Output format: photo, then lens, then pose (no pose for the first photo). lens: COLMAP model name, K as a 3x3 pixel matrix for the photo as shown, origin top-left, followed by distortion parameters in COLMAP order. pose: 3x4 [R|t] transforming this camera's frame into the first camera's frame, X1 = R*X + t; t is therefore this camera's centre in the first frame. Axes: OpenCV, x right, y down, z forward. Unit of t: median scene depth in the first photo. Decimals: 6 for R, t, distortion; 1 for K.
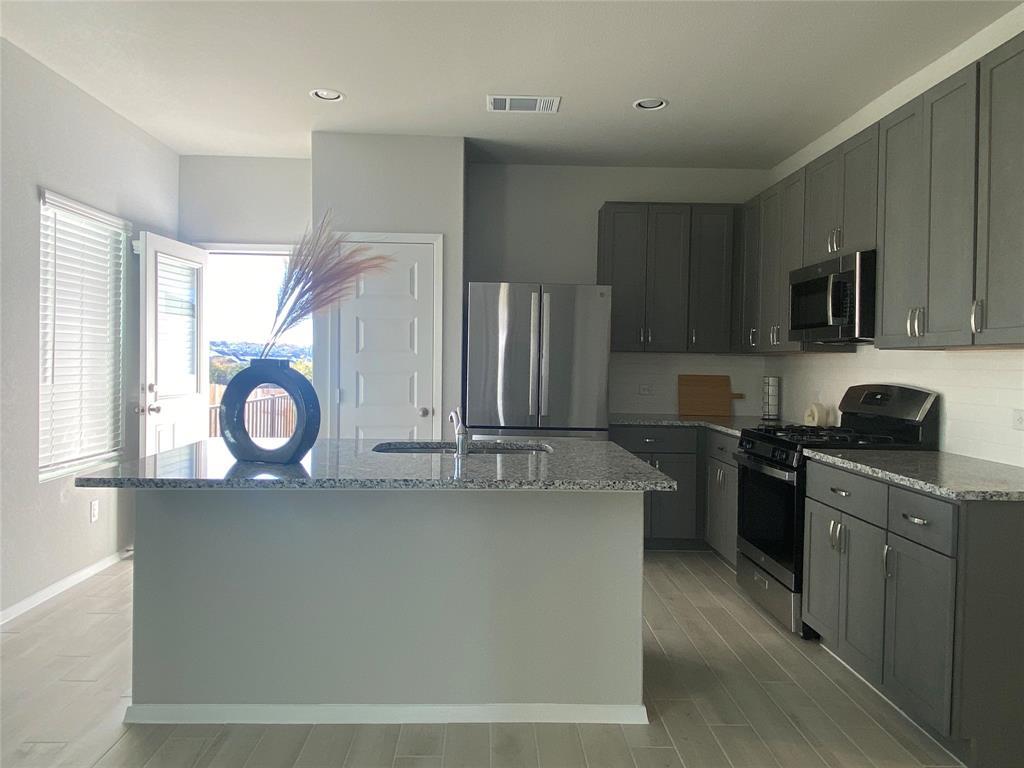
lens RADIAL K [[723.0, 0, 513.1], [0, 723.0, 377.7], [0, 0, 1]] dist [-0.001778, 0.000260]
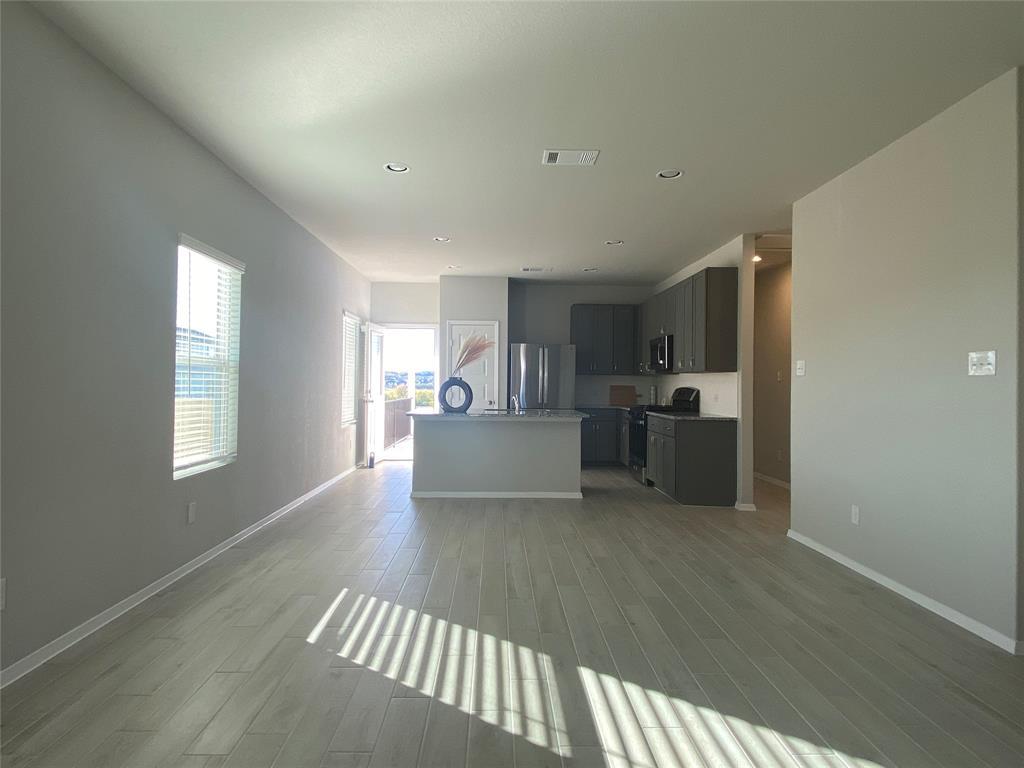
lens RADIAL K [[596.2, 0, 512.4], [0, 596.2, 385.7], [0, 0, 1]] dist [0.000244, -0.000210]
pose [[0.999982, -0.004831, -0.003588, -0.054196], [0.004765, 0.999824, -0.018125, 0.032645], [0.003675, 0.018108, 0.999829, -0.867503]]
